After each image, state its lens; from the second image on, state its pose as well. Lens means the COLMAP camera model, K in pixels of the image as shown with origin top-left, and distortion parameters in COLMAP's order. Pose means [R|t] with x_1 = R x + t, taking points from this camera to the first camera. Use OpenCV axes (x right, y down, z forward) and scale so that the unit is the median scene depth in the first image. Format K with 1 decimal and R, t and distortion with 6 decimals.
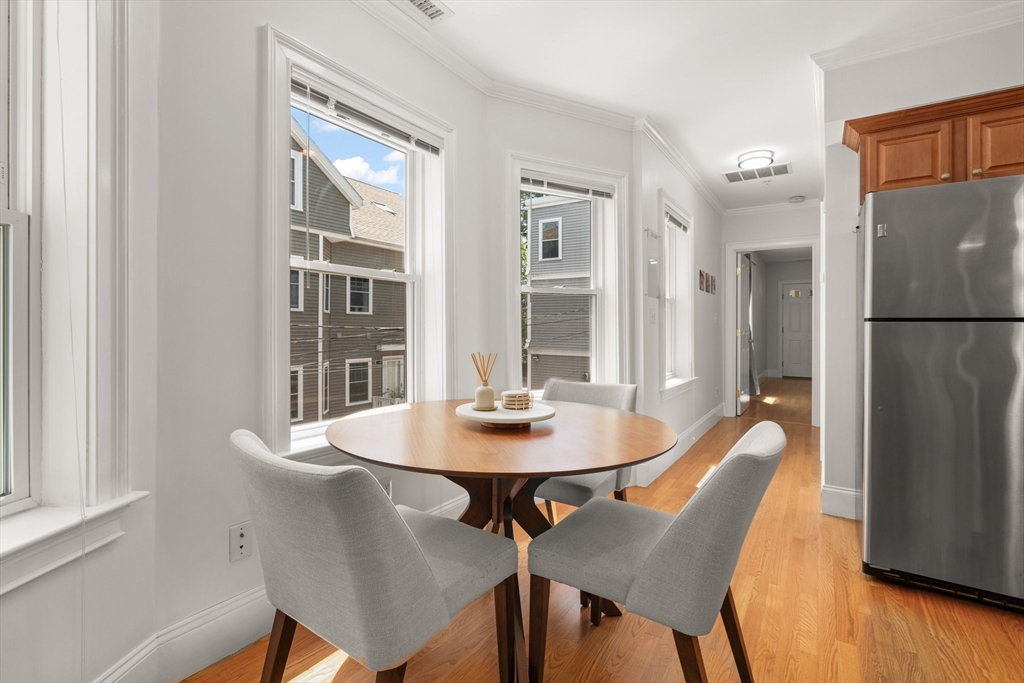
lens RADIAL K [[463.1, 0, 511.9], [0, 463.1, 327.7], [0, 0, 1]] dist [-0.003384, -0.000219]
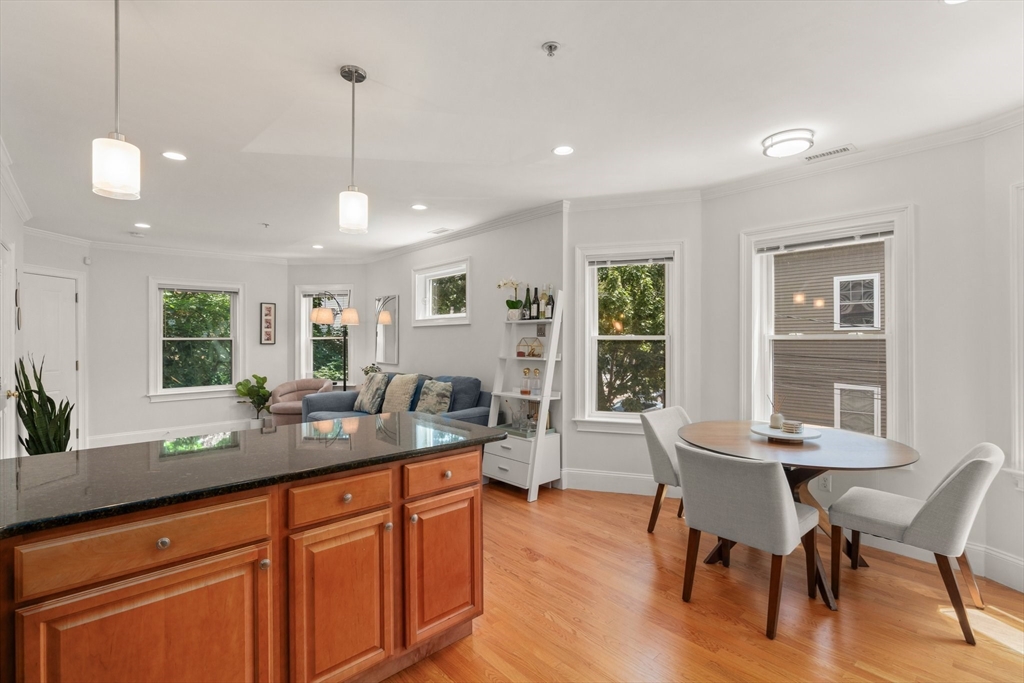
lens RADIAL K [[473.5, 0, 513.6], [0, 473.5, 336.1], [0, 0, 1]] dist [-0.001278, 0.000486]
pose [[-0.241102, -0.002773, -0.970496, 1.372564], [0.009684, 0.999939, -0.005263, -0.118026], [0.970451, -0.010667, -0.241061, 0.354571]]
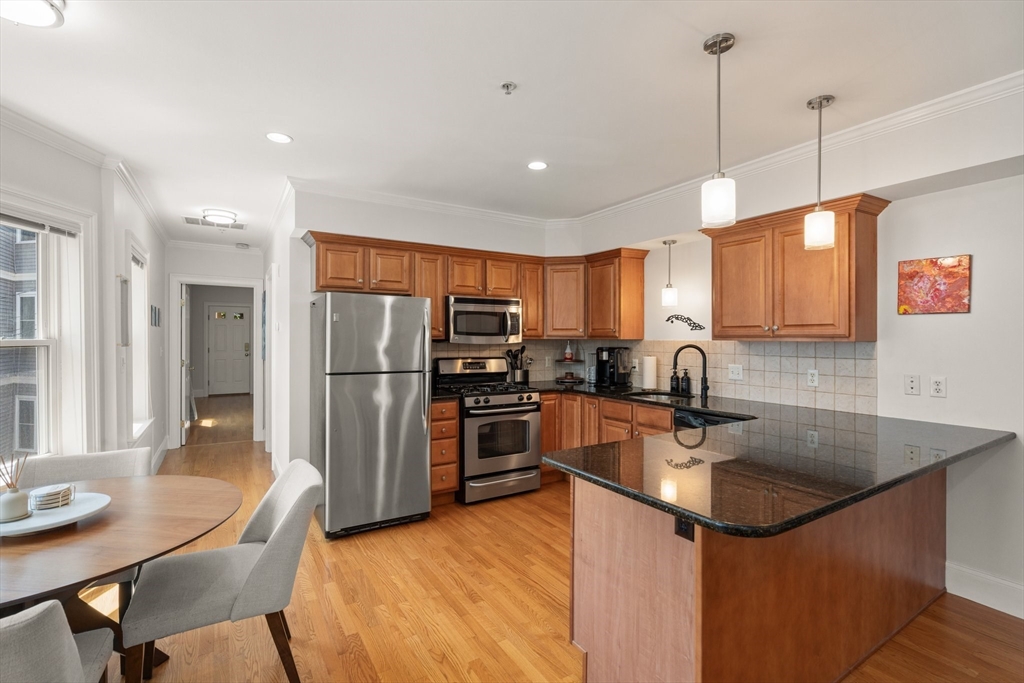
lens RADIAL K [[461.8, 0, 510.9], [0, 461.8, 341.1], [0, 0, 1]] dist [-0.001664, 0.000301]
pose [[0.413746, -0.007639, 0.910360, -0.340244], [-0.003117, 0.999947, 0.009807, -0.129634], [-0.910387, -0.006895, 0.413700, -0.173586]]
